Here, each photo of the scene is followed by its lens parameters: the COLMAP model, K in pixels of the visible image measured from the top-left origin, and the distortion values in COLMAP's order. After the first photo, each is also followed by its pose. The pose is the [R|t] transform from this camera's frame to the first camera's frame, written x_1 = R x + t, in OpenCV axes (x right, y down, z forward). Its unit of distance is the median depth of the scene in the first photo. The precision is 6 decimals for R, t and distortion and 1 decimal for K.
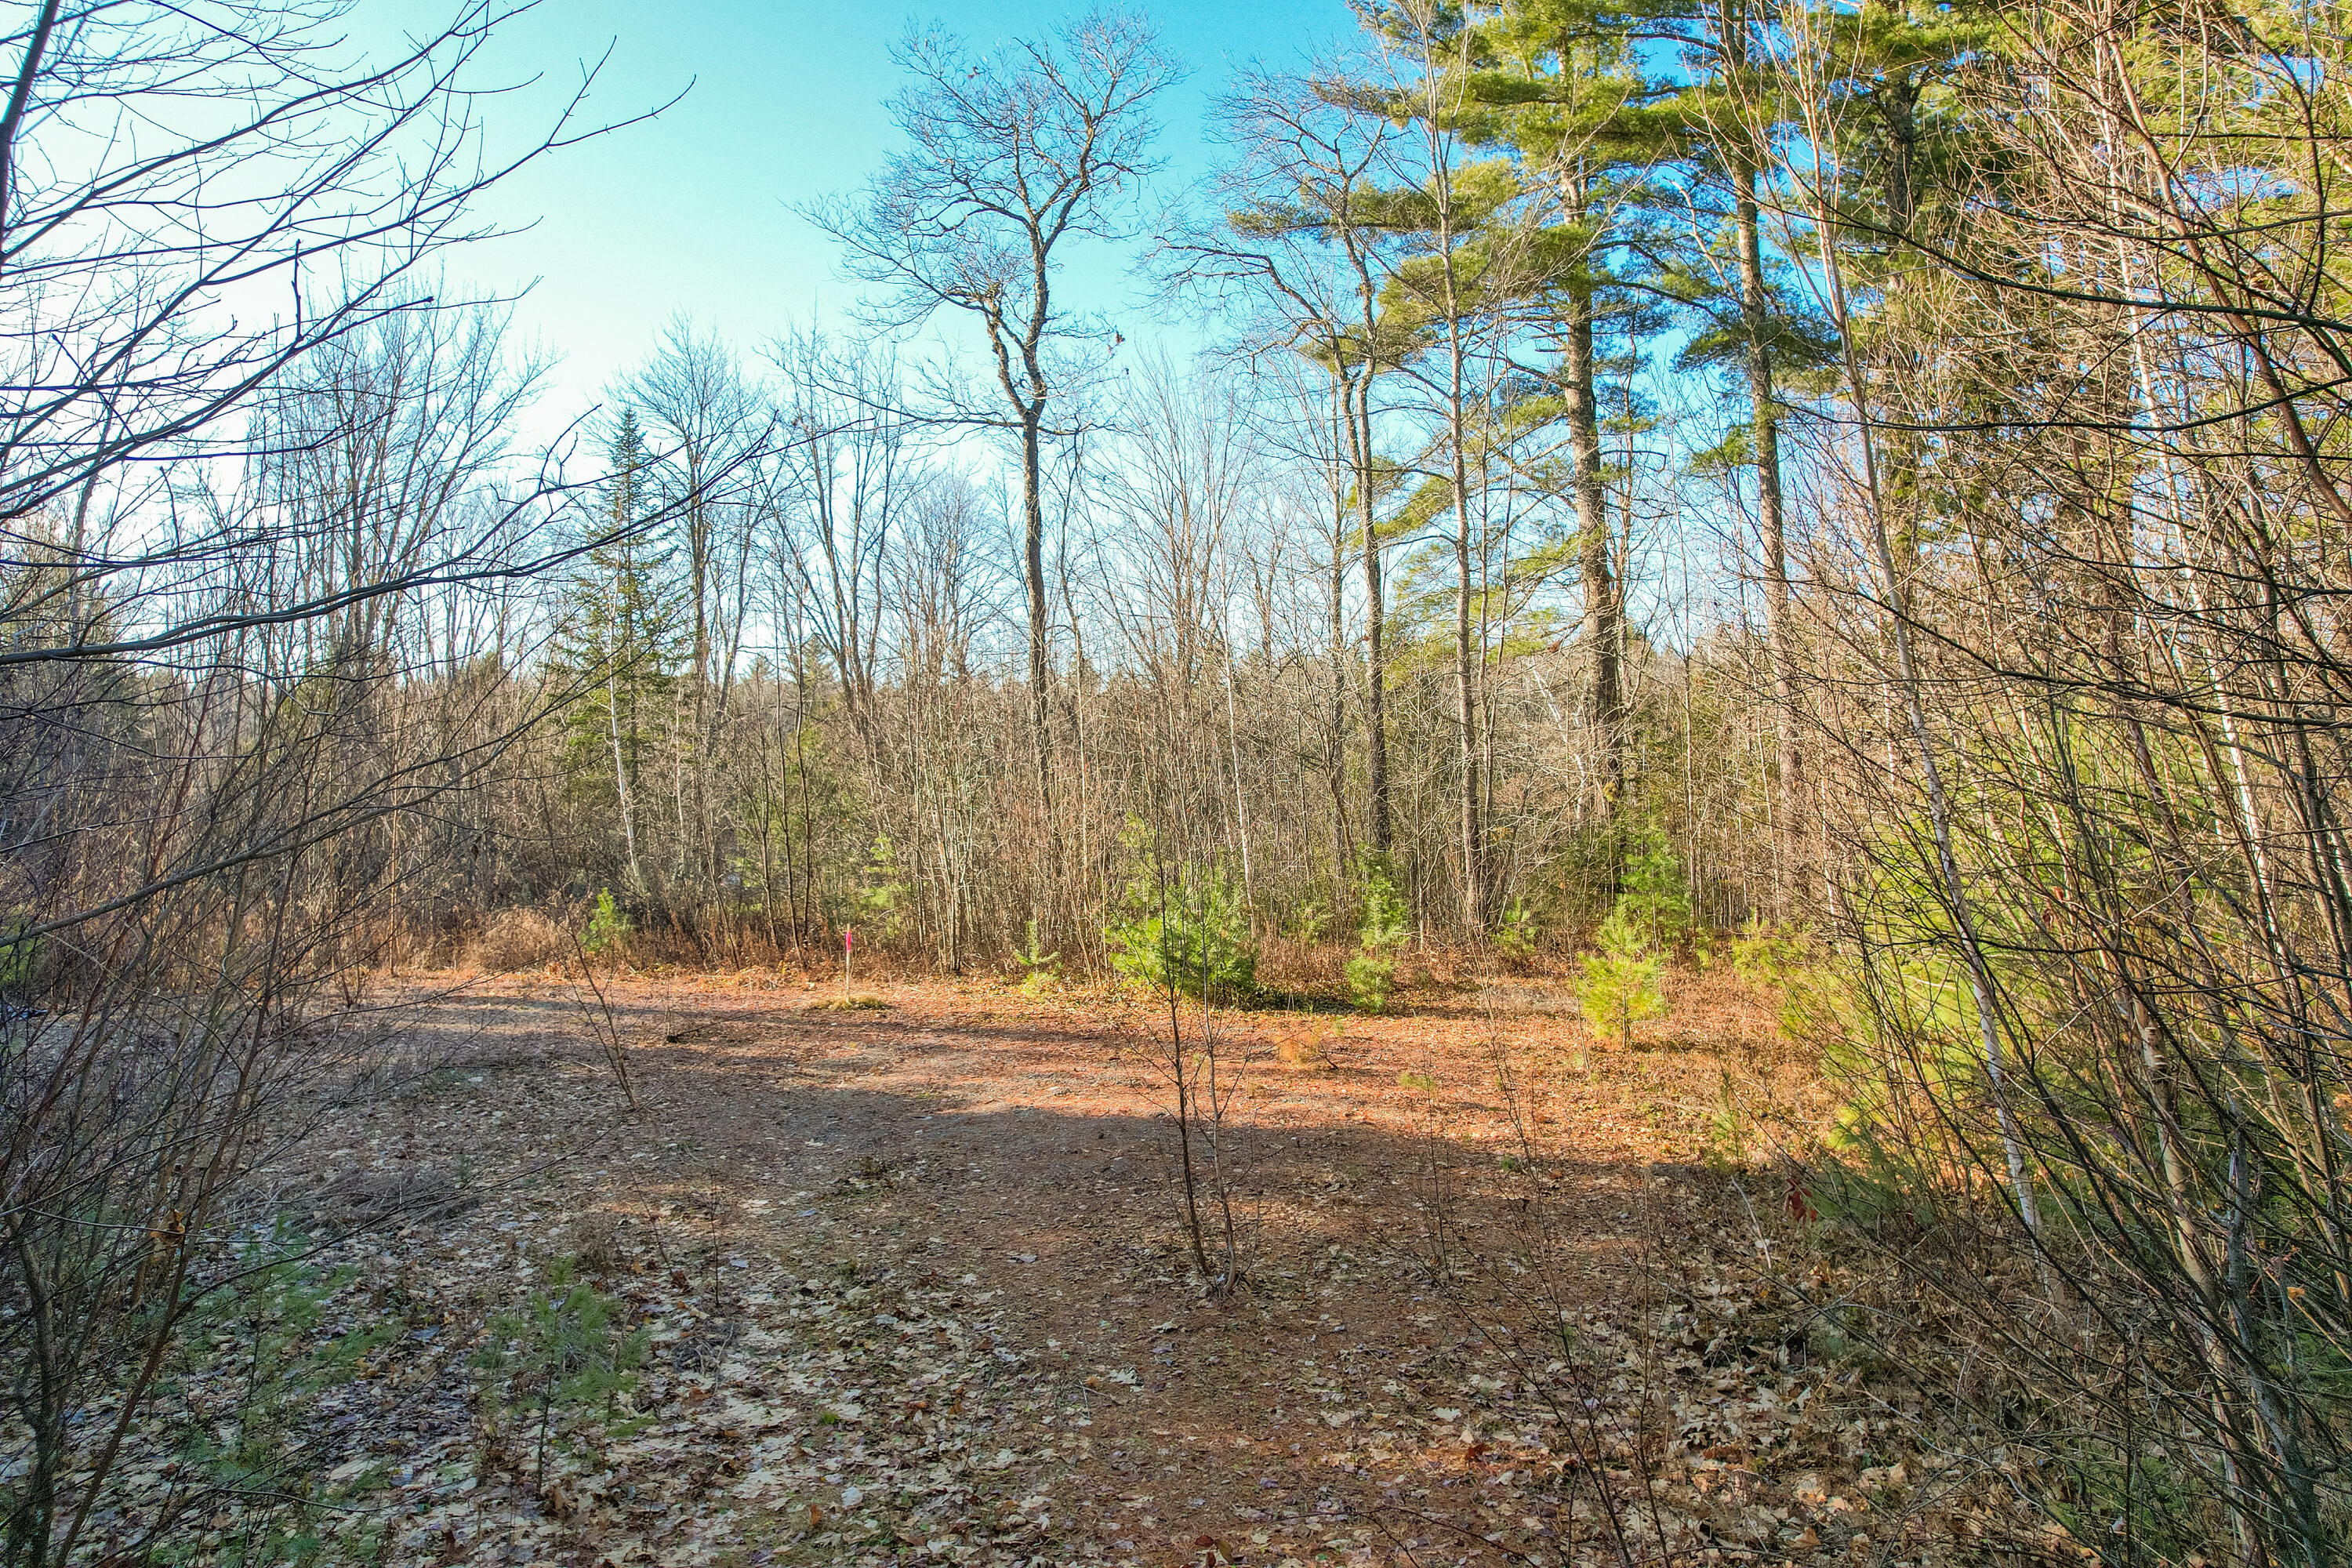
lens RADIAL K [[1514.6, 0, 1182.7], [0, 1514.6, 791.5], [0, 0, 1]] dist [-0.006846, -0.000749]
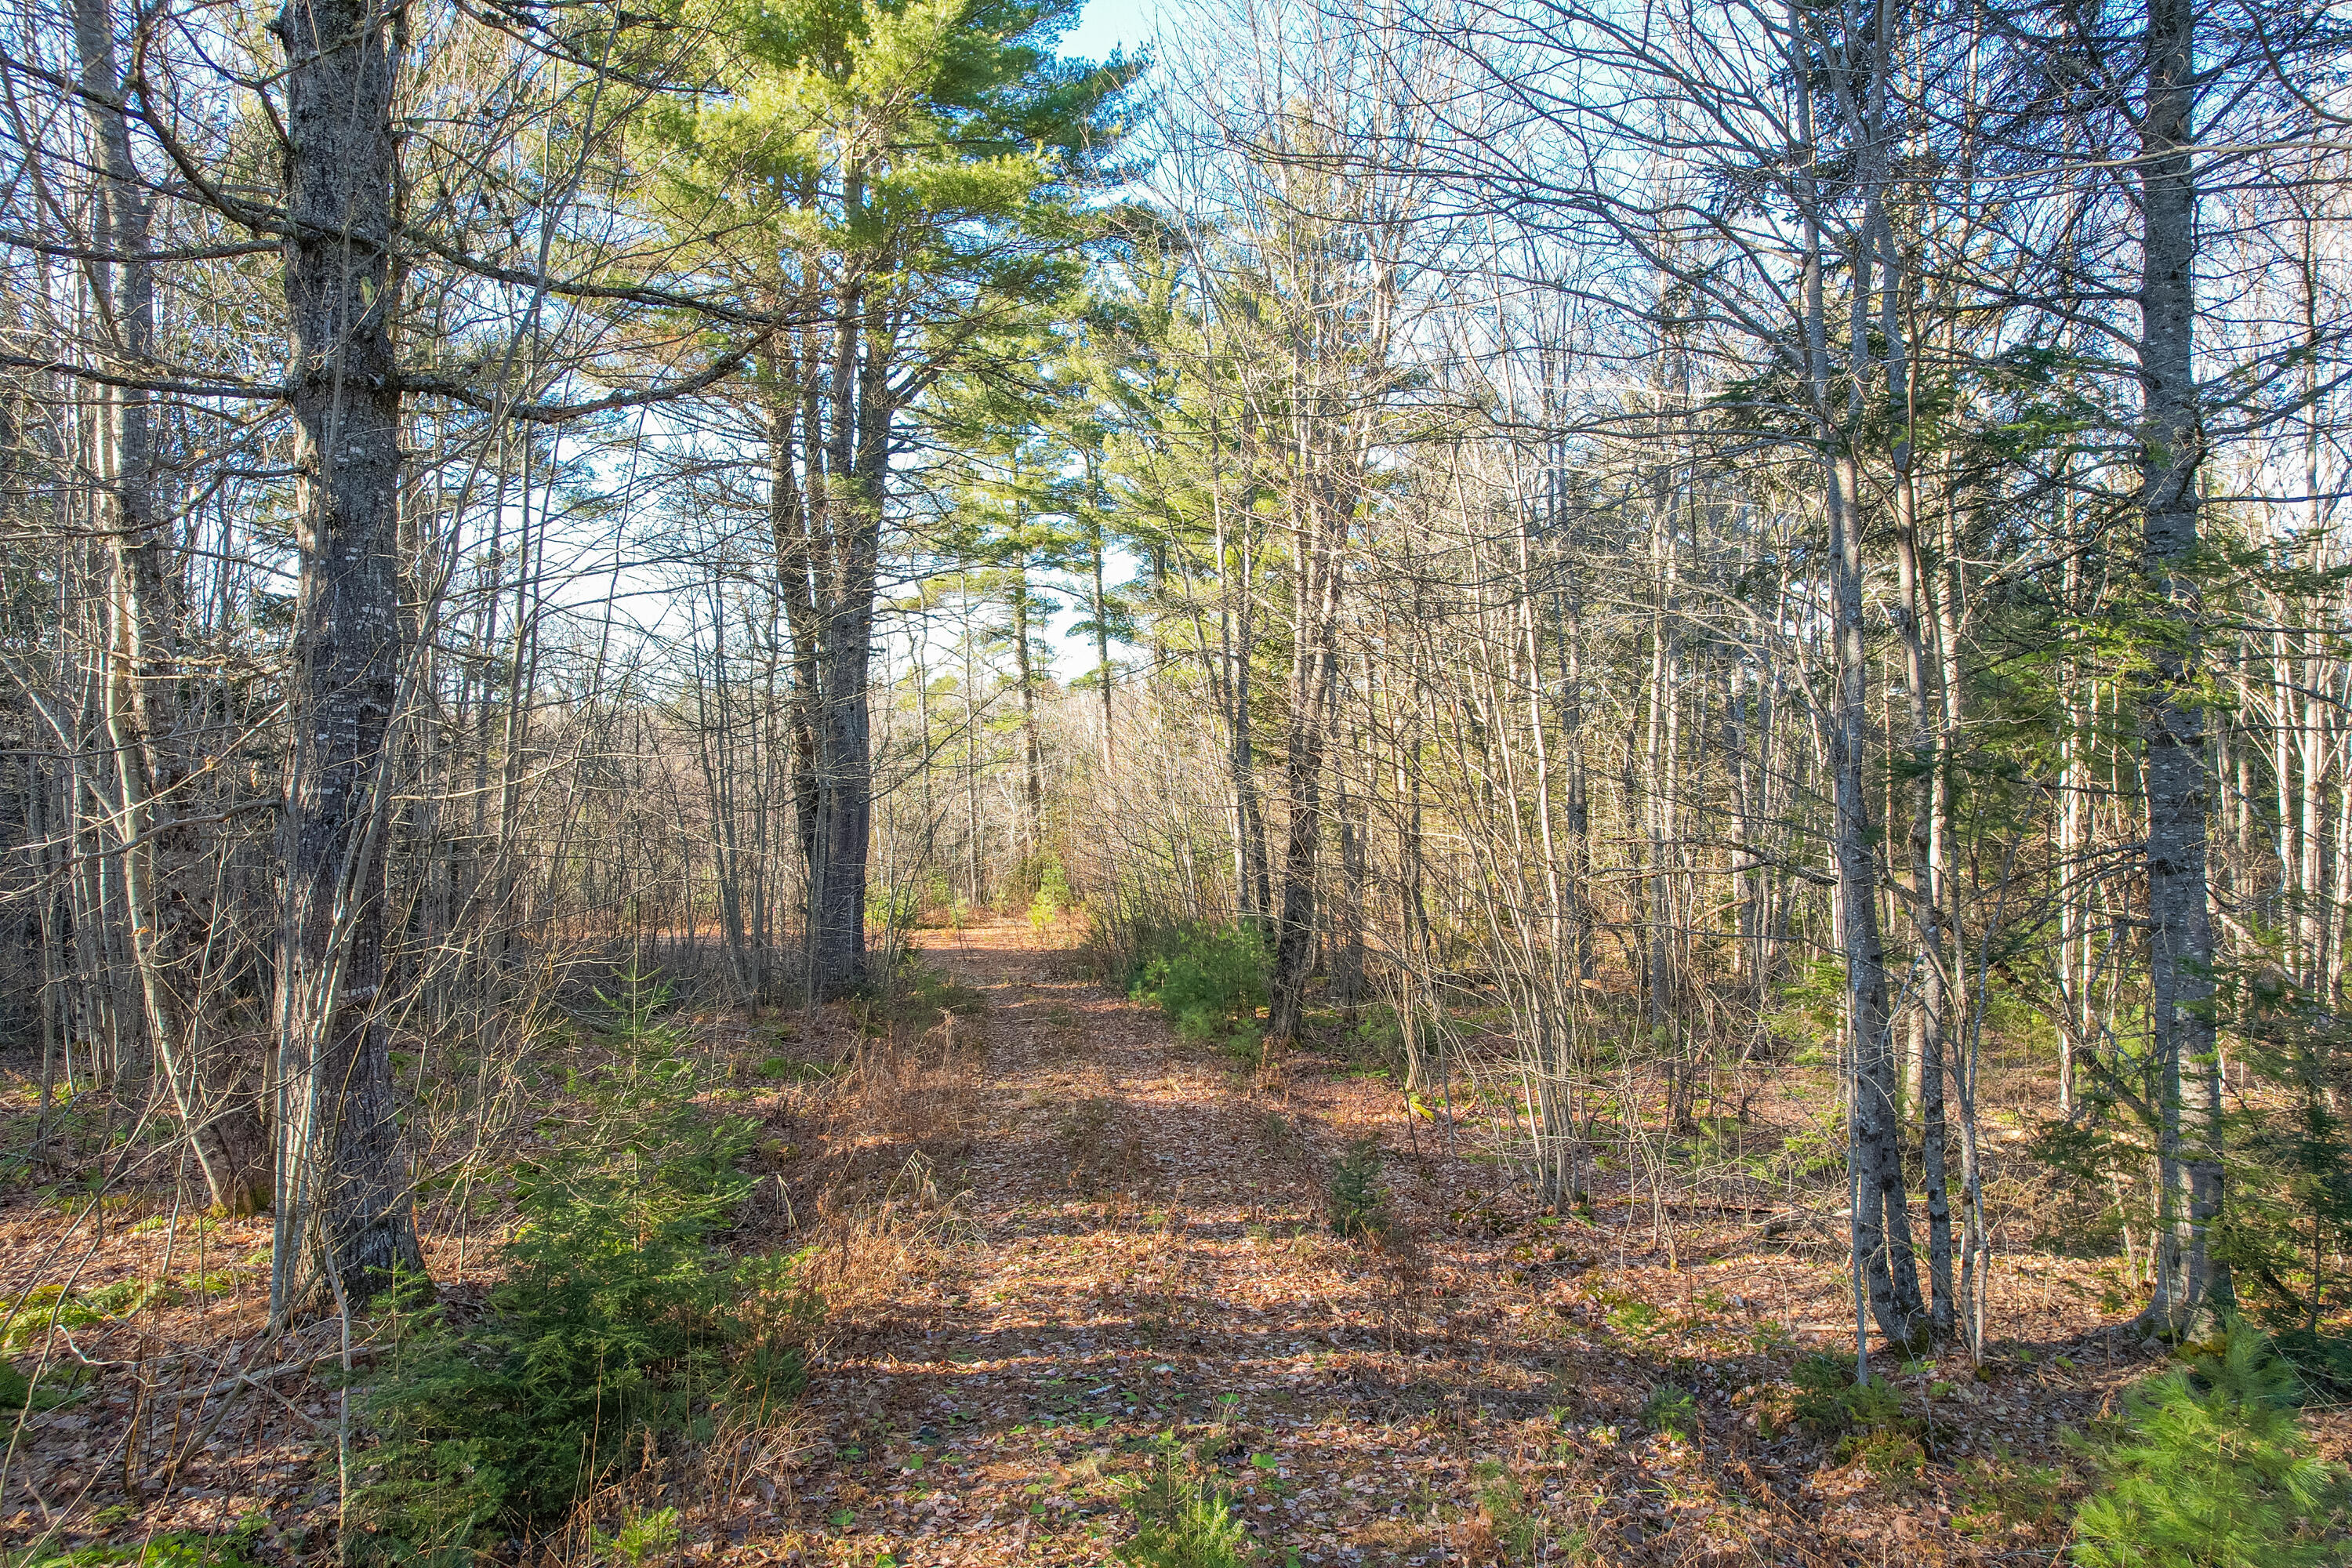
lens RADIAL K [[1514.6, 0, 1178.7], [0, 1514.6, 781.7], [0, 0, 1]] dist [-0.006846, -0.000749]
pose [[0.928532, 0.005154, 0.371215, -0.298850], [-0.002991, 0.999975, -0.006401, -0.062695], [-0.371239, 0.004834, 0.928525, -0.982205]]
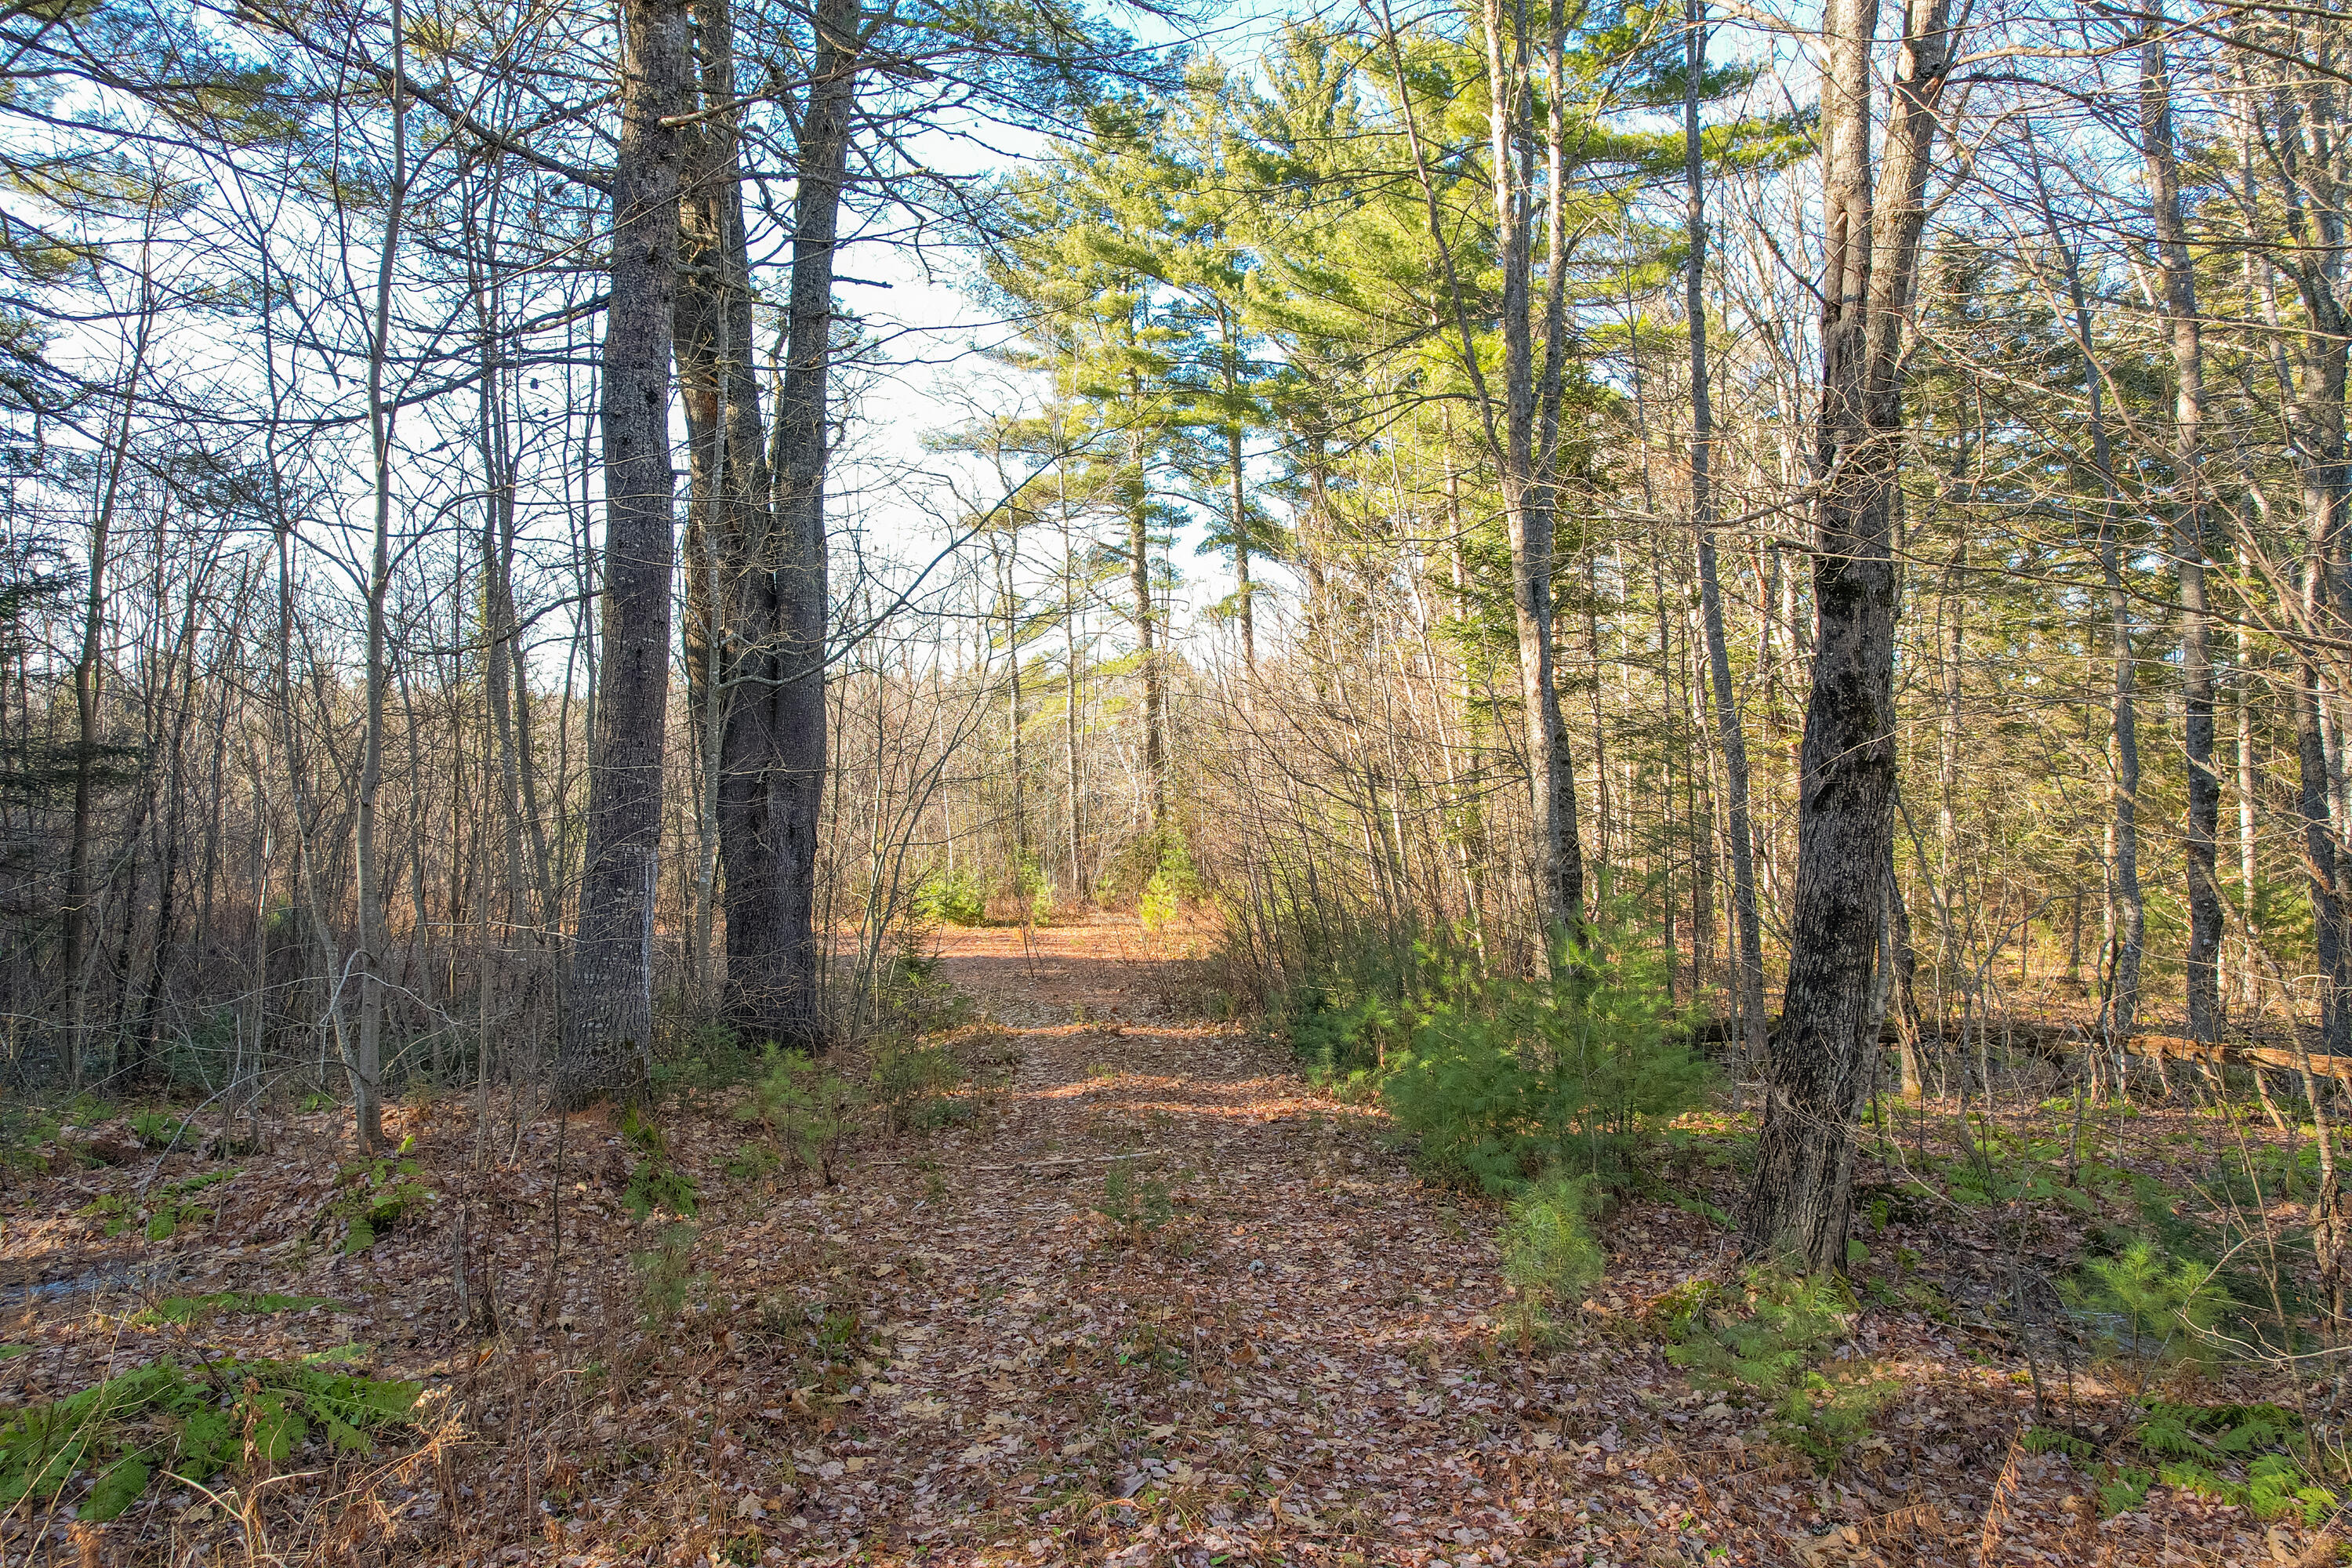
lens RADIAL K [[1514.6, 0, 1169.7], [0, 1514.6, 787.1], [0, 0, 1]] dist [-0.006846, -0.000749]
pose [[0.960080, 0.003601, 0.279701, -0.152938], [-0.002901, 0.999992, -0.002916, -0.021402], [-0.279709, 0.001989, 0.960083, -0.549590]]
